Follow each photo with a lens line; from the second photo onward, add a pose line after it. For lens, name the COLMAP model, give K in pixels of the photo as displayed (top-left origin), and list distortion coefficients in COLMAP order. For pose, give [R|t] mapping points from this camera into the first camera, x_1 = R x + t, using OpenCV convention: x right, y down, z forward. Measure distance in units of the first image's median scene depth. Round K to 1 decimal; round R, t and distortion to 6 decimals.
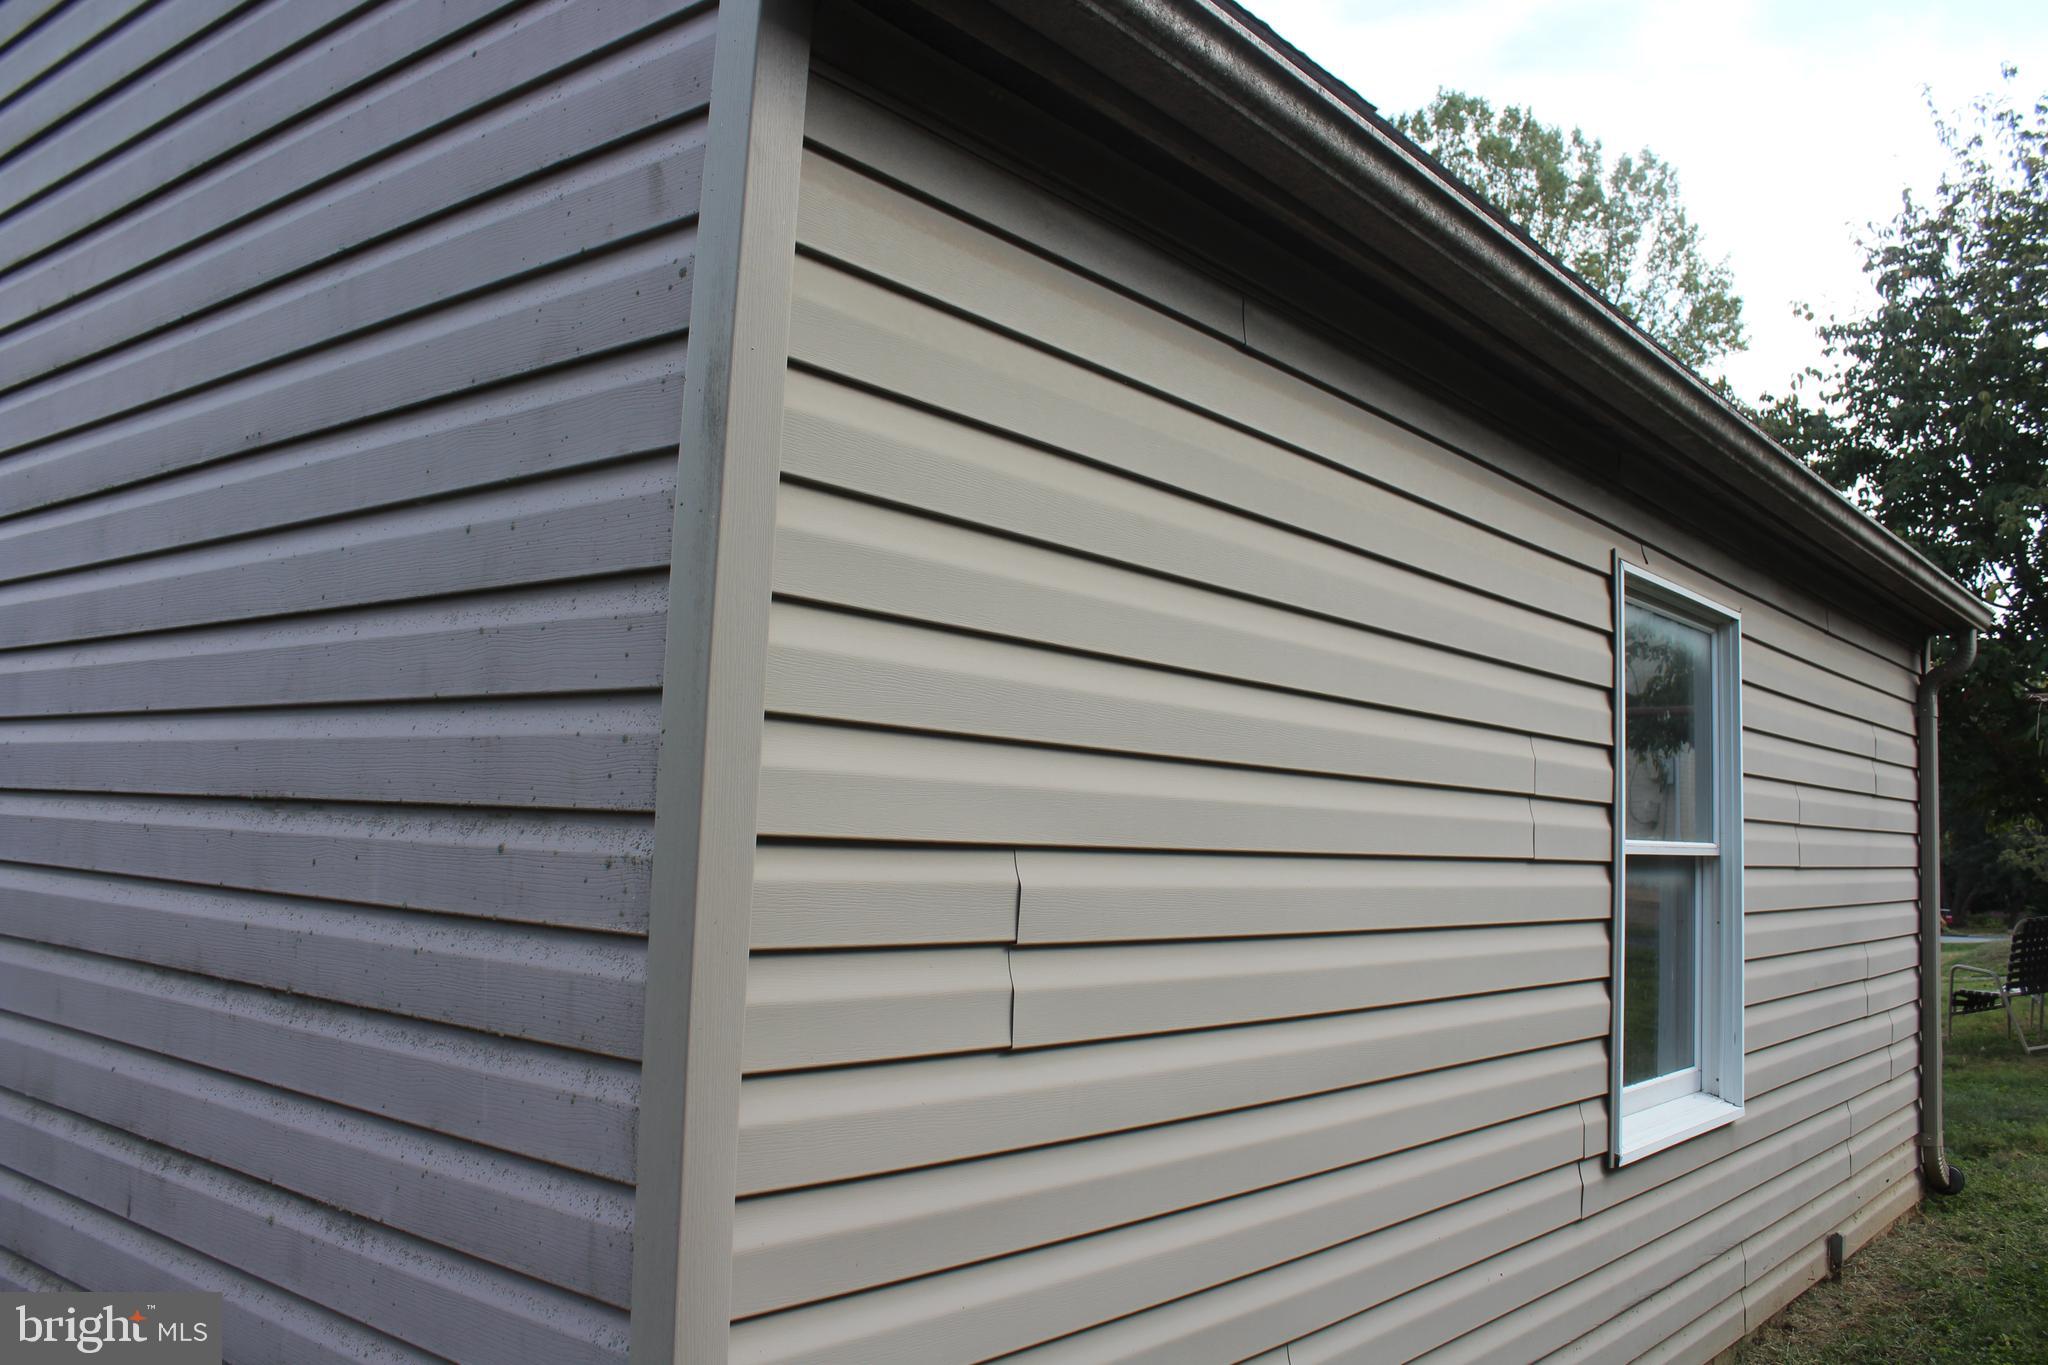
lens RADIAL K [[1688.5, 0, 1027.1], [0, 1688.5, 675.6], [0, 0, 1]] dist [-0.142449, 0.065196]
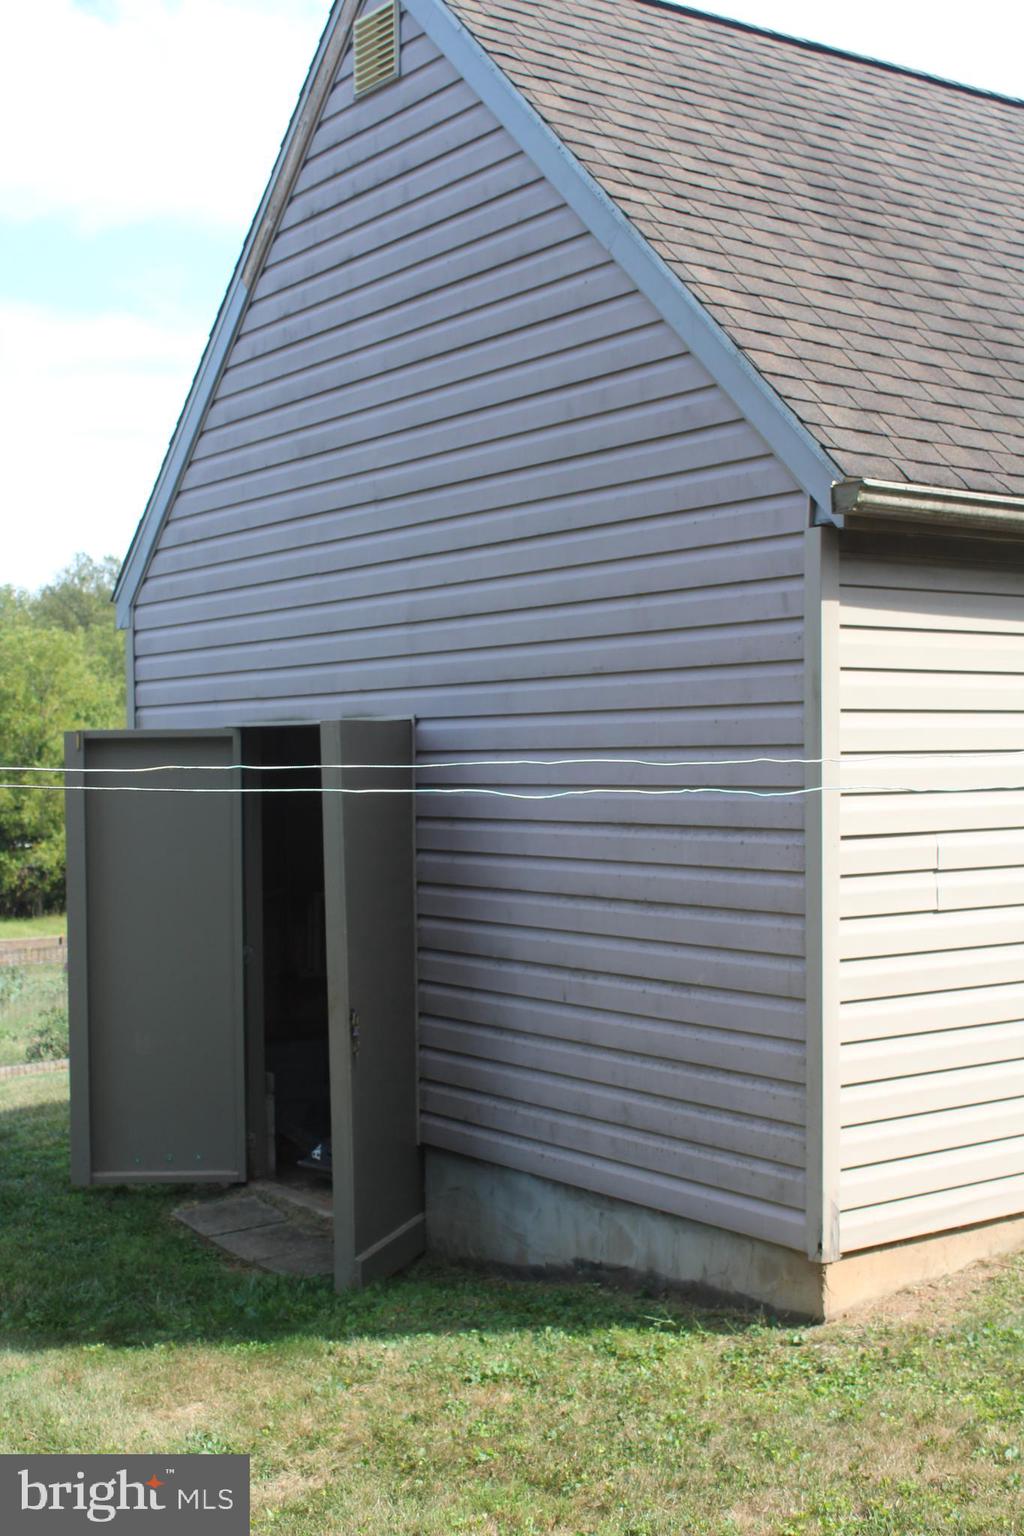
lens RADIAL K [[1933.3, 0, 510.5], [0, 1933.3, 767.8], [0, 0, 1]] dist [-0.100117, 0.000000]
pose [[0.963122, -0.048192, -0.264716, 0.156140], [0.075336, 0.992779, 0.093356, -0.329718], [0.258305, -0.109856, 0.959797, -2.046563]]
